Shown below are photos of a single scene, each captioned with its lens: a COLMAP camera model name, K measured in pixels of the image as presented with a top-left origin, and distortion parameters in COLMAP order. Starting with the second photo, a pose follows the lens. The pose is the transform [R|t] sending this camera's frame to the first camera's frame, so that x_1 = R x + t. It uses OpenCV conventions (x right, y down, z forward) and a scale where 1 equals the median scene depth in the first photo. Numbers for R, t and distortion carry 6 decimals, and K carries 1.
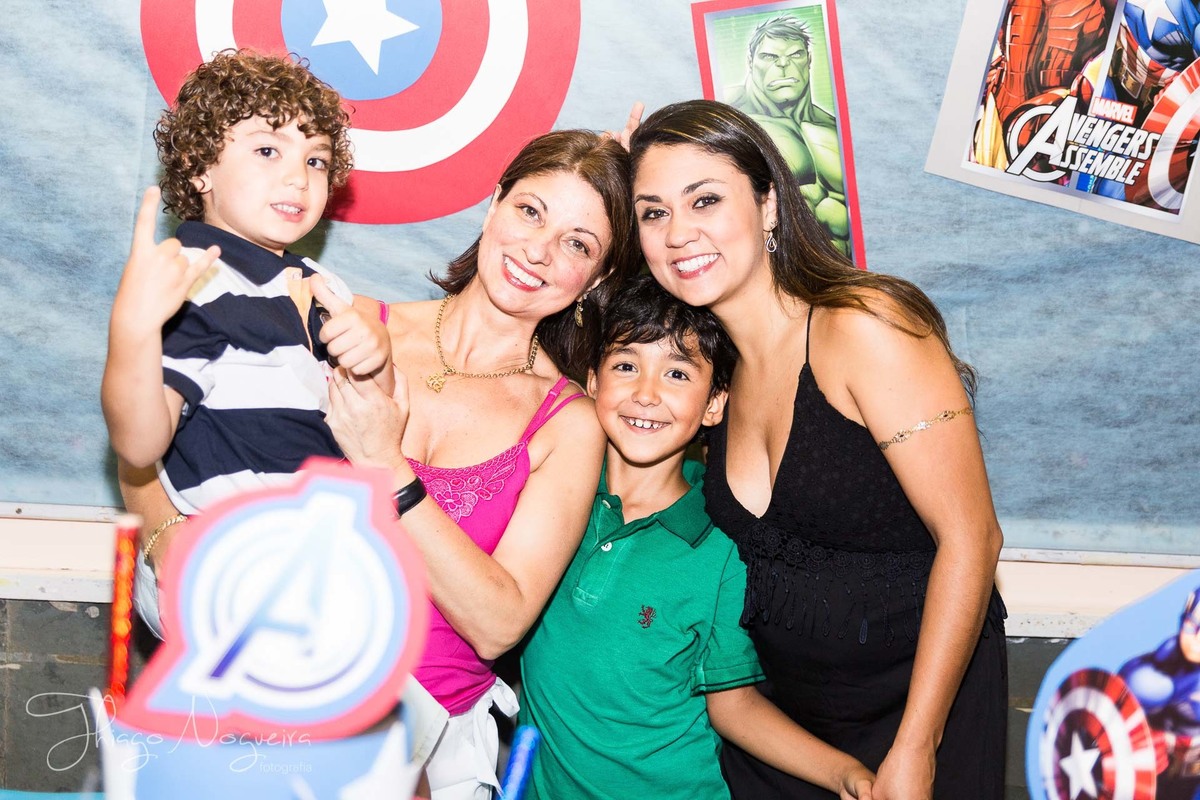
lens RADIAL K [[1668.8, 0, 600.5], [0, 1668.8, 401.3], [0, 0, 1]] dist [-0.003710, 0.000000]
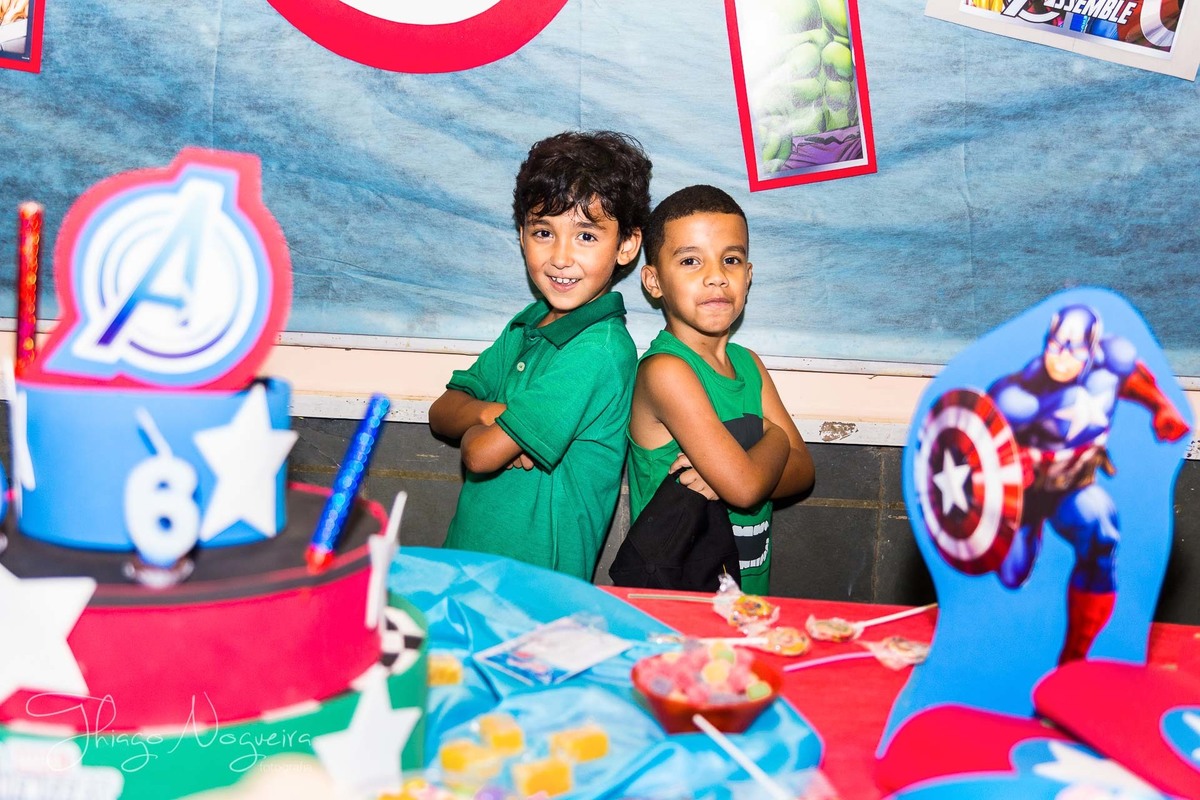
lens RADIAL K [[1468.8, 0, 602.0], [0, 1468.8, 402.8], [0, 0, 1]] dist [-0.003507, 0.000000]
pose [[0.993208, 0.006530, -0.116168, 0.099556], [-0.001846, 0.999183, 0.040381, 0.074908], [0.116337, -0.039892, 0.992408, 0.024471]]
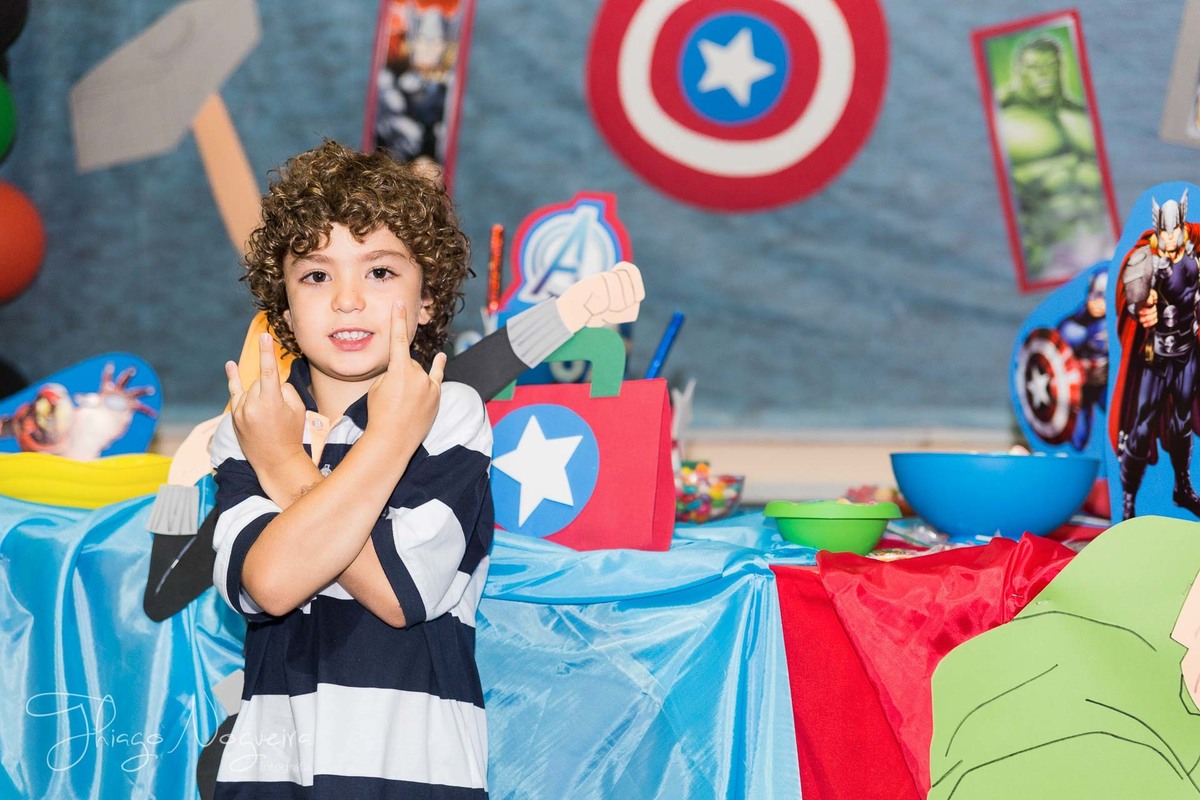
lens RADIAL K [[2239.4, 0, 598.9], [0, 2239.4, 396.0], [0, 0, 1]] dist [0.008783, 0.000000]
pose [[0.938923, -0.052129, -0.340156, 0.367648], [-0.005862, 0.985893, -0.167271, 0.350519], [0.344077, 0.159049, 0.925372, -0.722150]]
